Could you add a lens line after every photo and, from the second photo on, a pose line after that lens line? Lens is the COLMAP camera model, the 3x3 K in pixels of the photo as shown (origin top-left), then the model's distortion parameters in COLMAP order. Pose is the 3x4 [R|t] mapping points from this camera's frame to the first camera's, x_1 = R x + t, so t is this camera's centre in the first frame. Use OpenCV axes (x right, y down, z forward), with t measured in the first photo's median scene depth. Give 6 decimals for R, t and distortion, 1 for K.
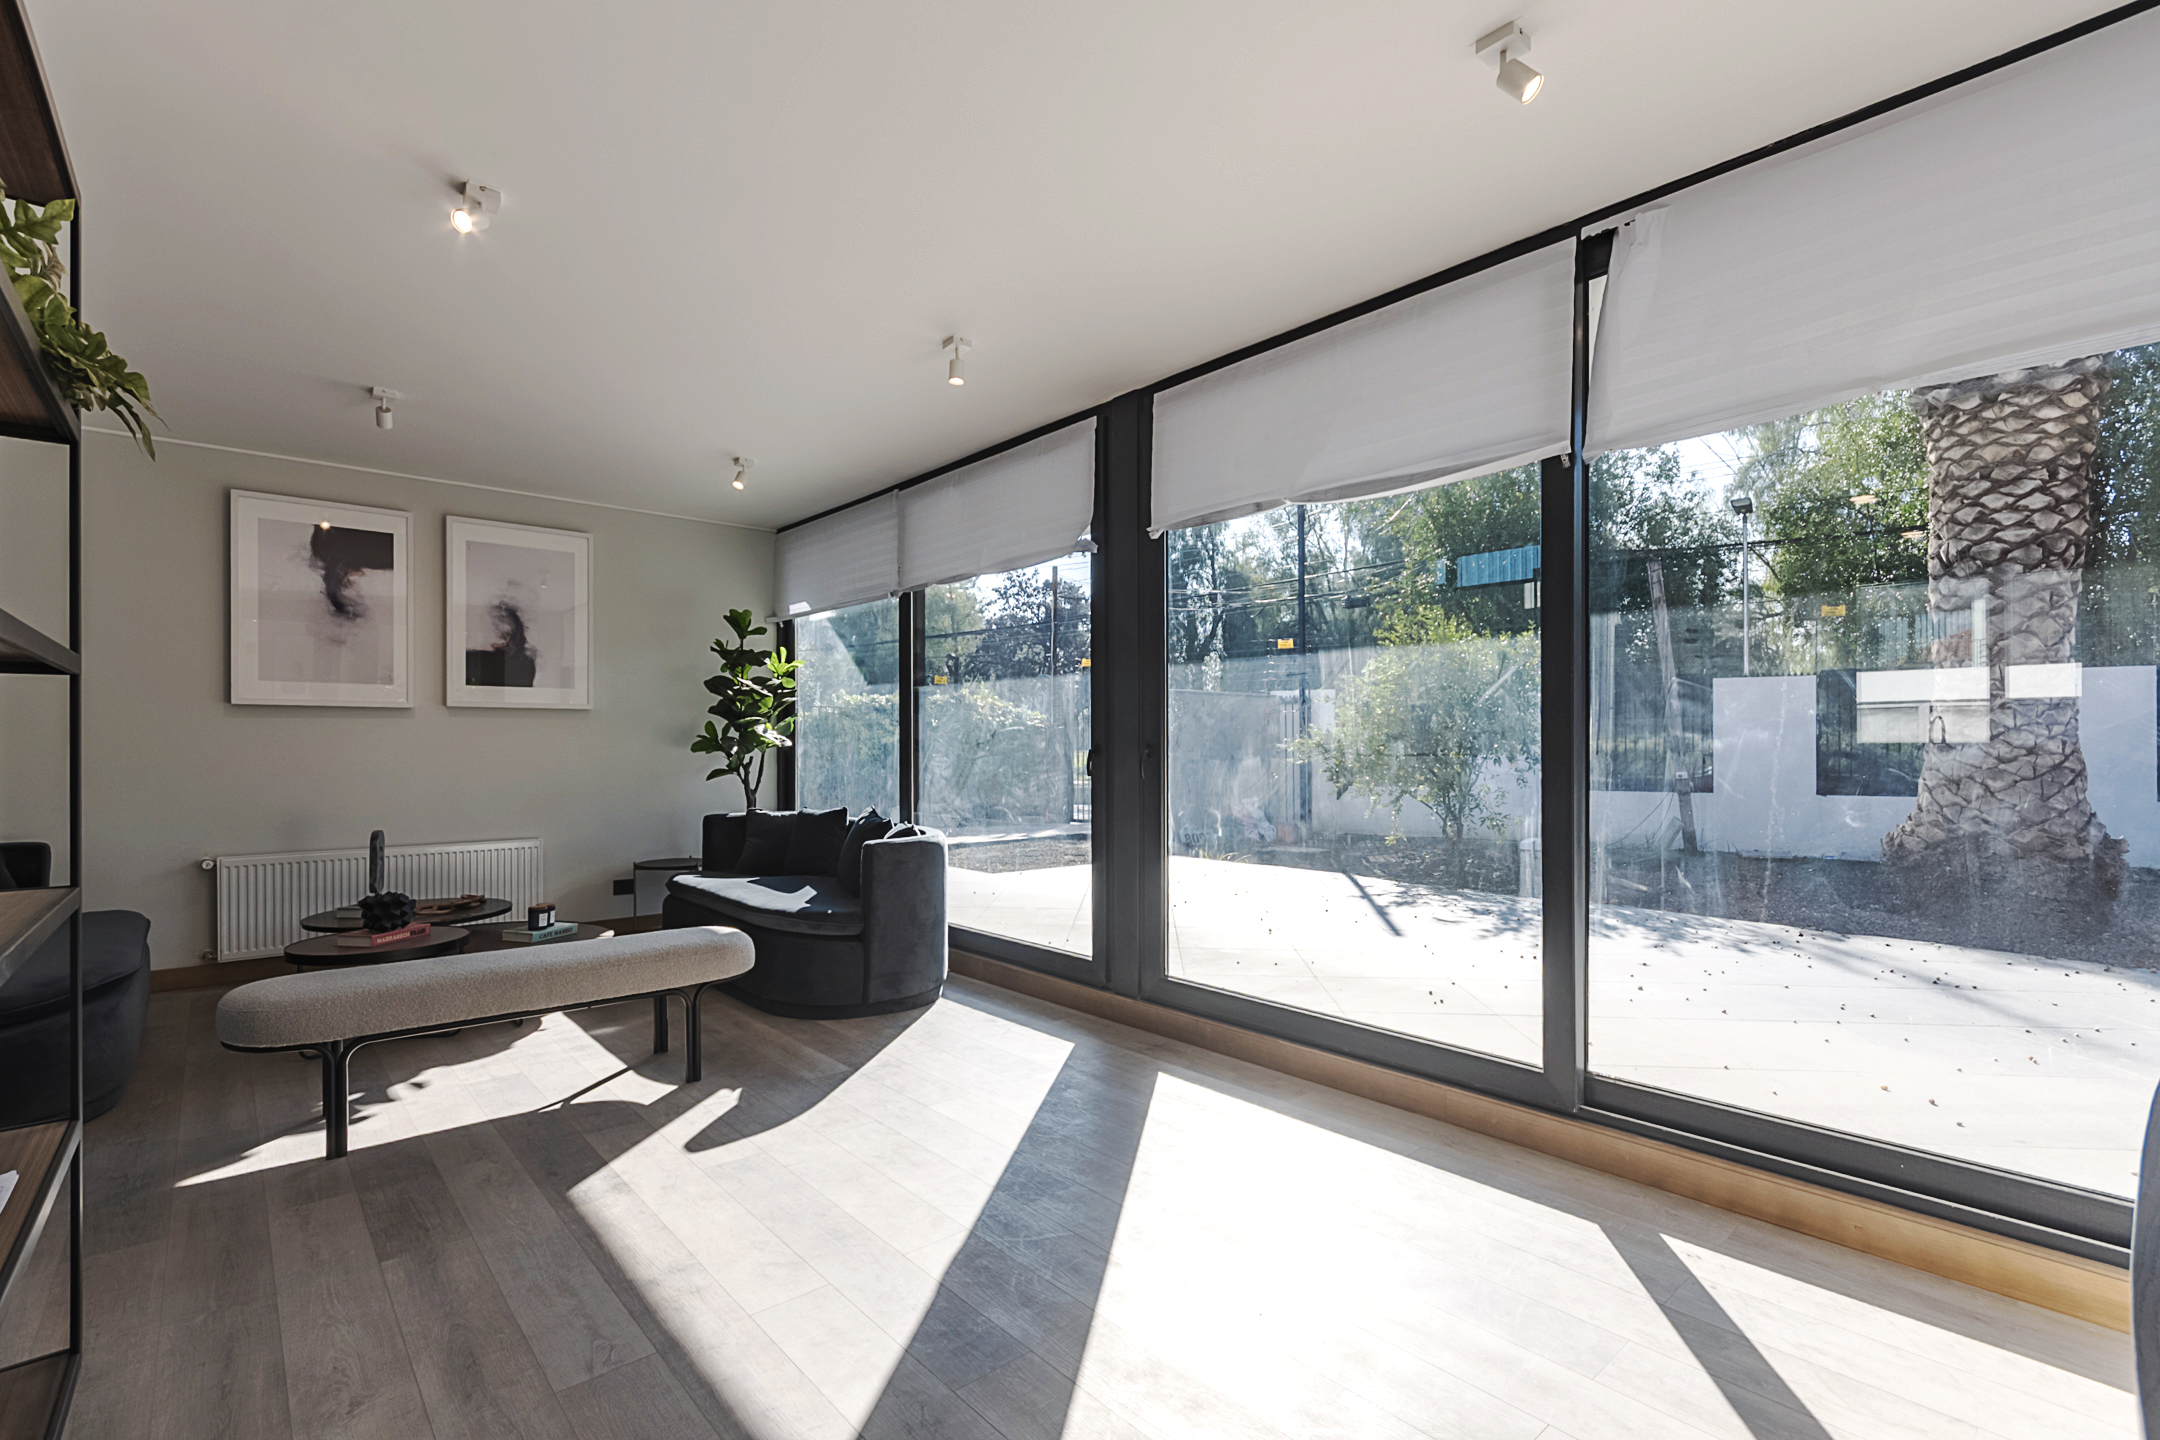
lens RADIAL K [[998.4, 0, 1075.3], [0, 998.4, 747.6], [0, 0, 1]] dist [-0.000704, -0.000252]
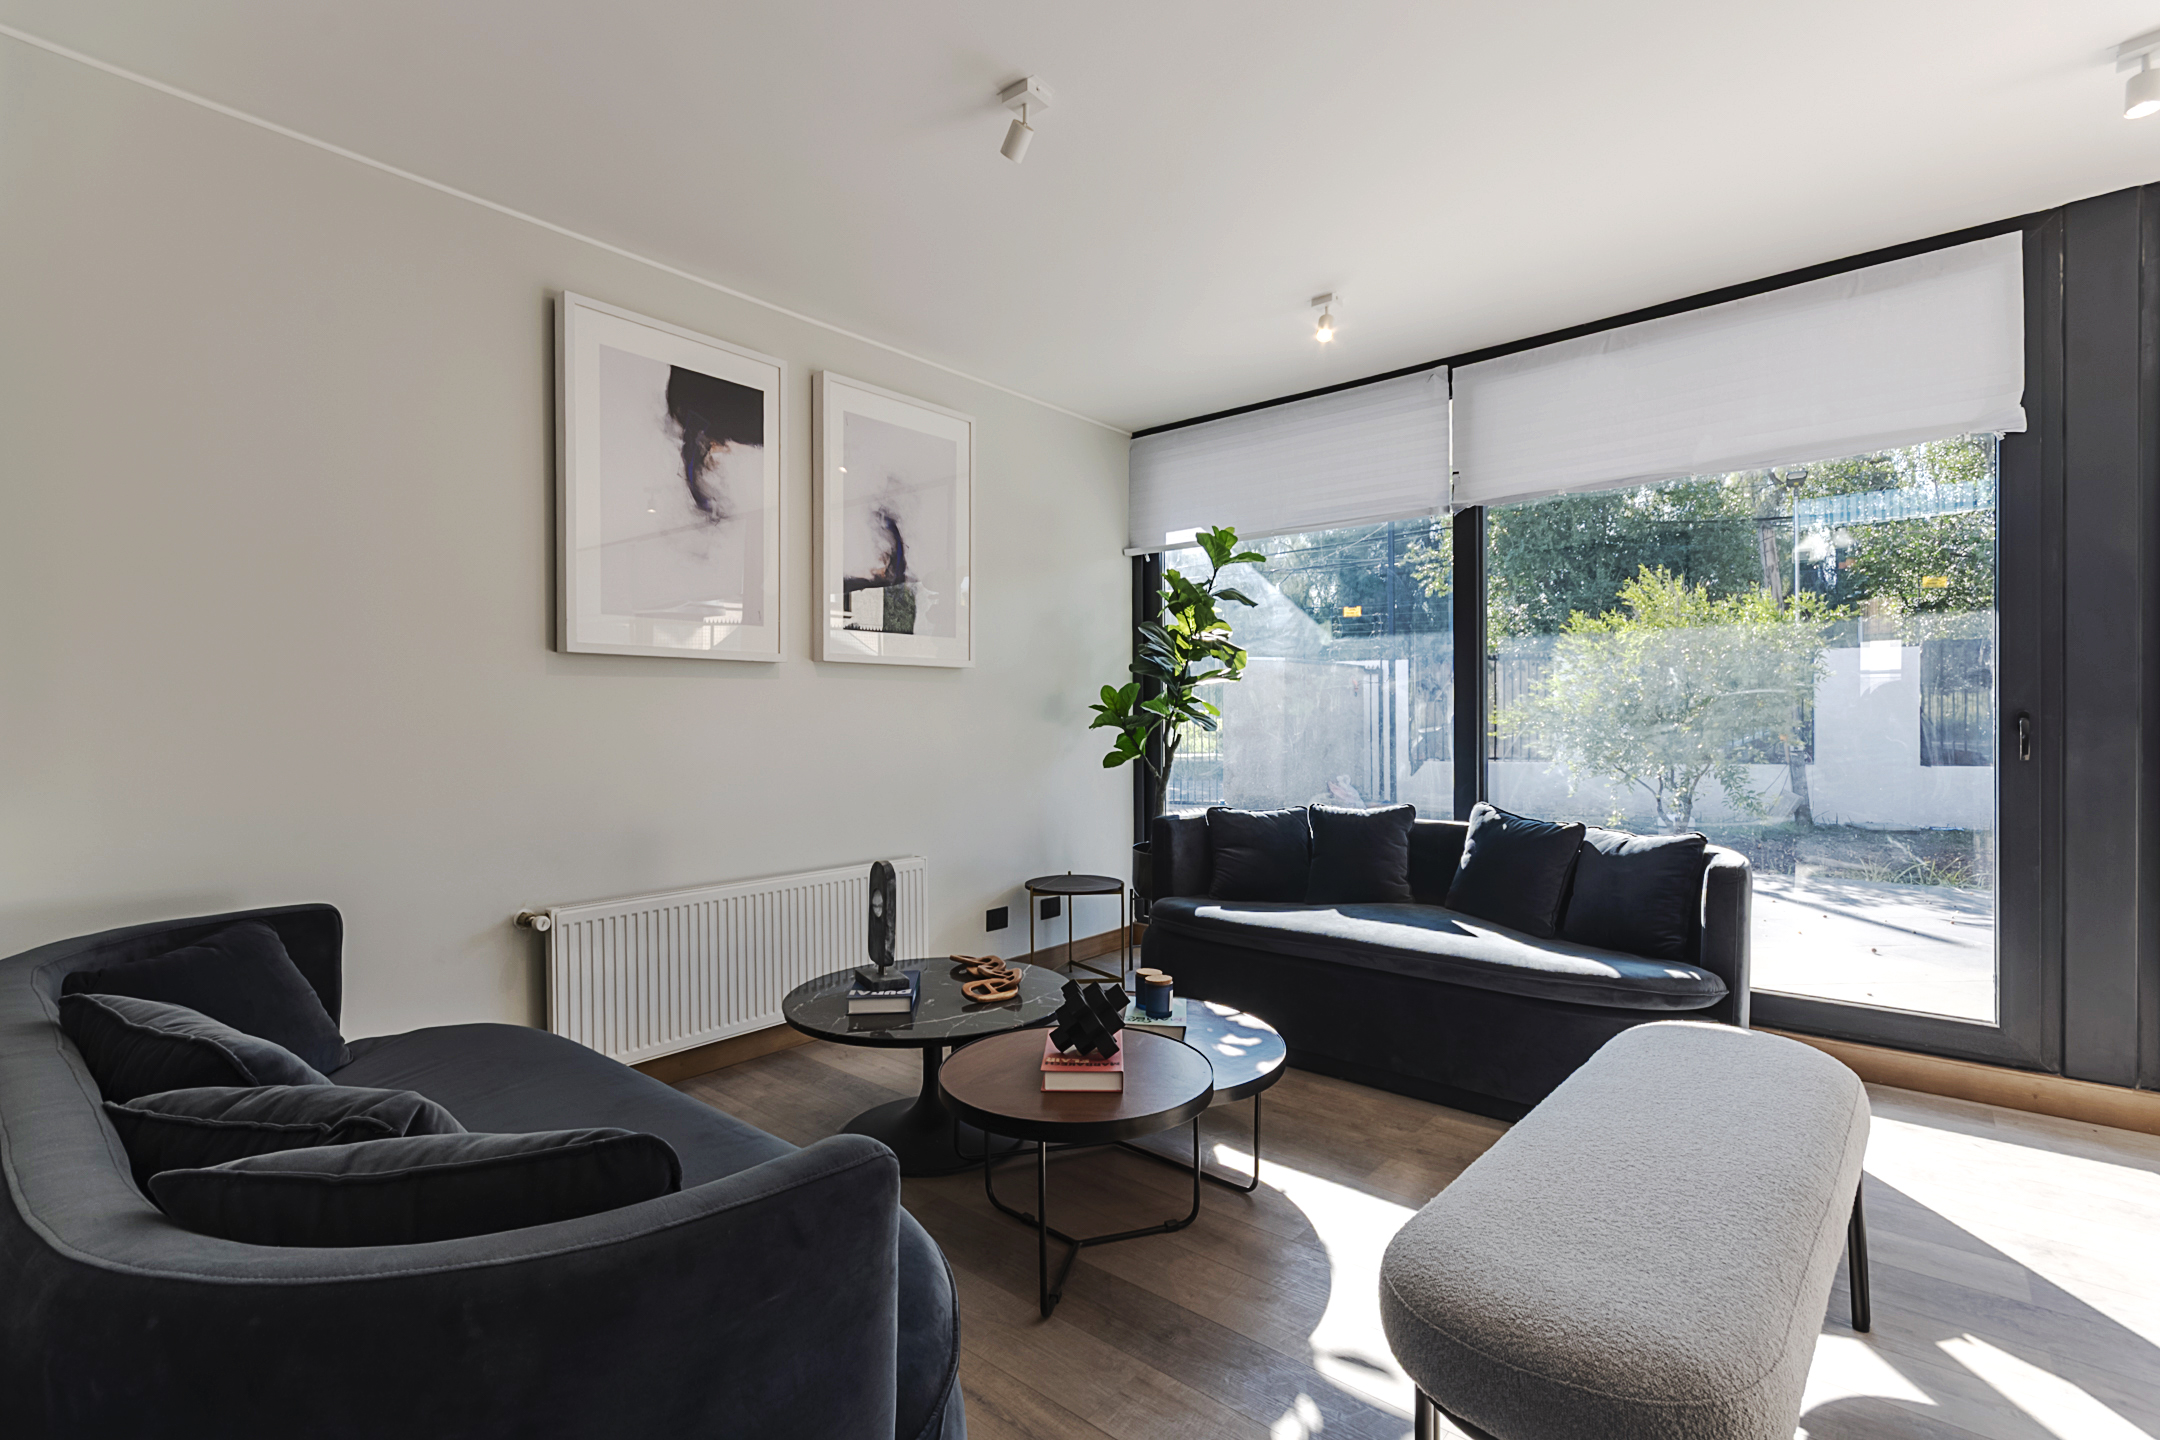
lens RADIAL K [[982.2, 0, 1024.0], [0, 982.2, 725.2], [0, 0, 1]] dist [-0.001745, -0.000662]
pose [[0.990453, -0.005938, 0.137721, -0.571545], [0.005584, 0.999980, 0.002954, -0.000075], [-0.137736, -0.002157, 0.990467, 0.329799]]
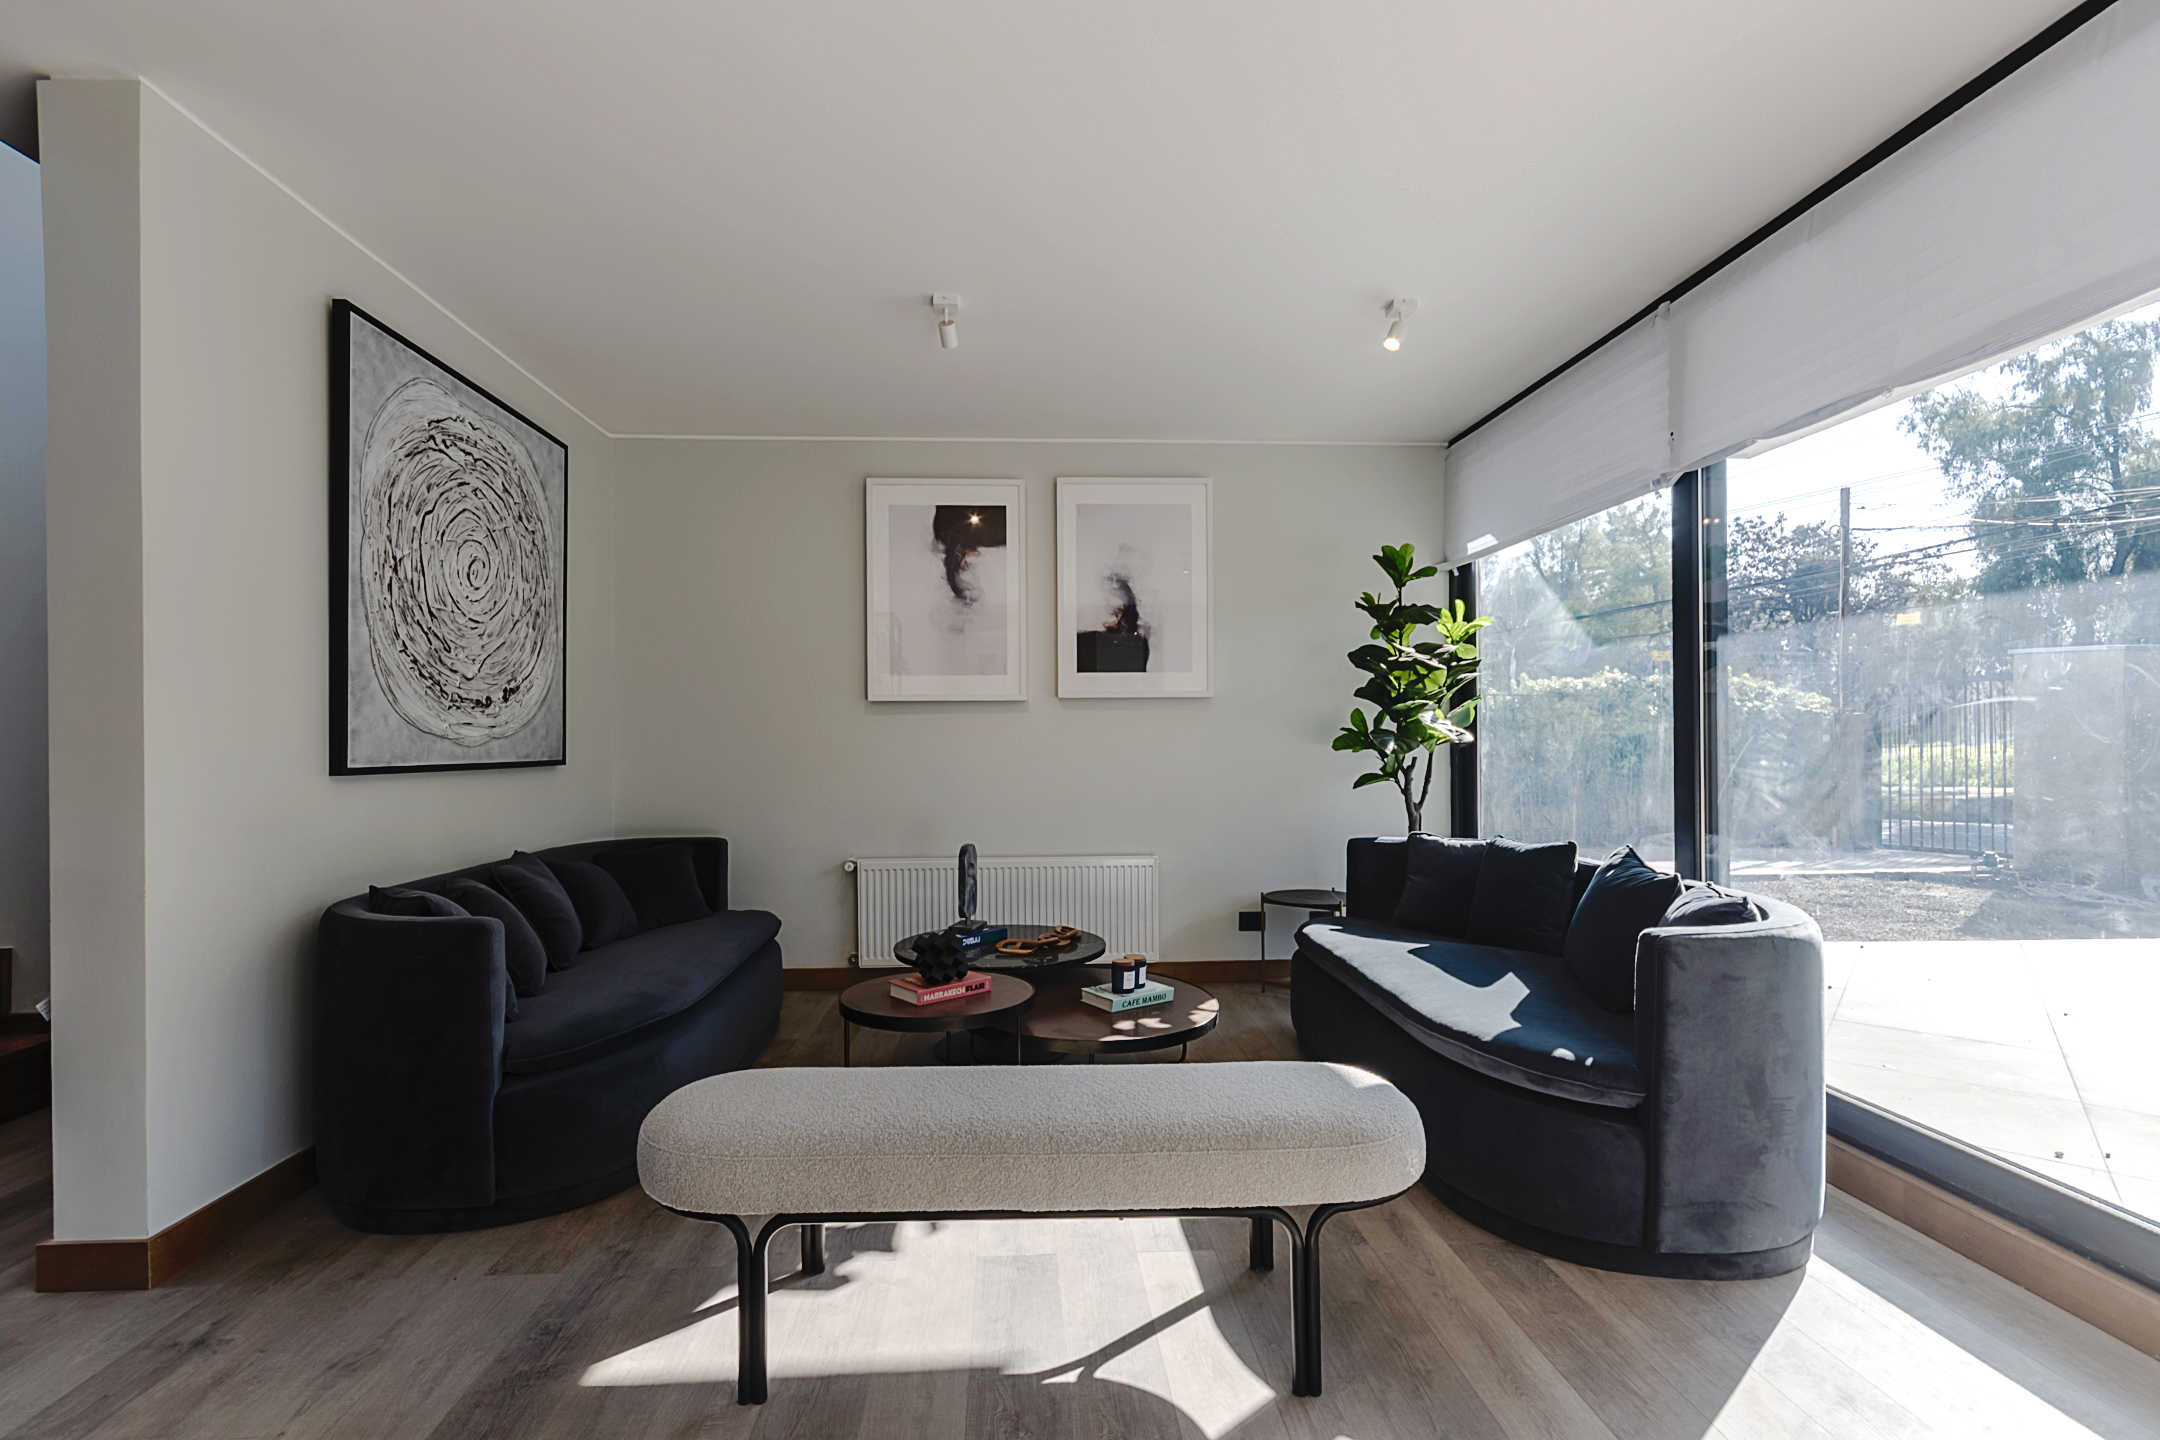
lens RADIAL K [[963.3, 0, 1061.8], [0, 963.3, 739.6], [0, 0, 1]] dist [0.003723, 0.000759]
pose [[0.788270, -0.006838, -0.615291, -0.108961], [0.003881, 0.999974, -0.006141, 0.000079], [0.615317, 0.002452, 0.788276, 0.331640]]
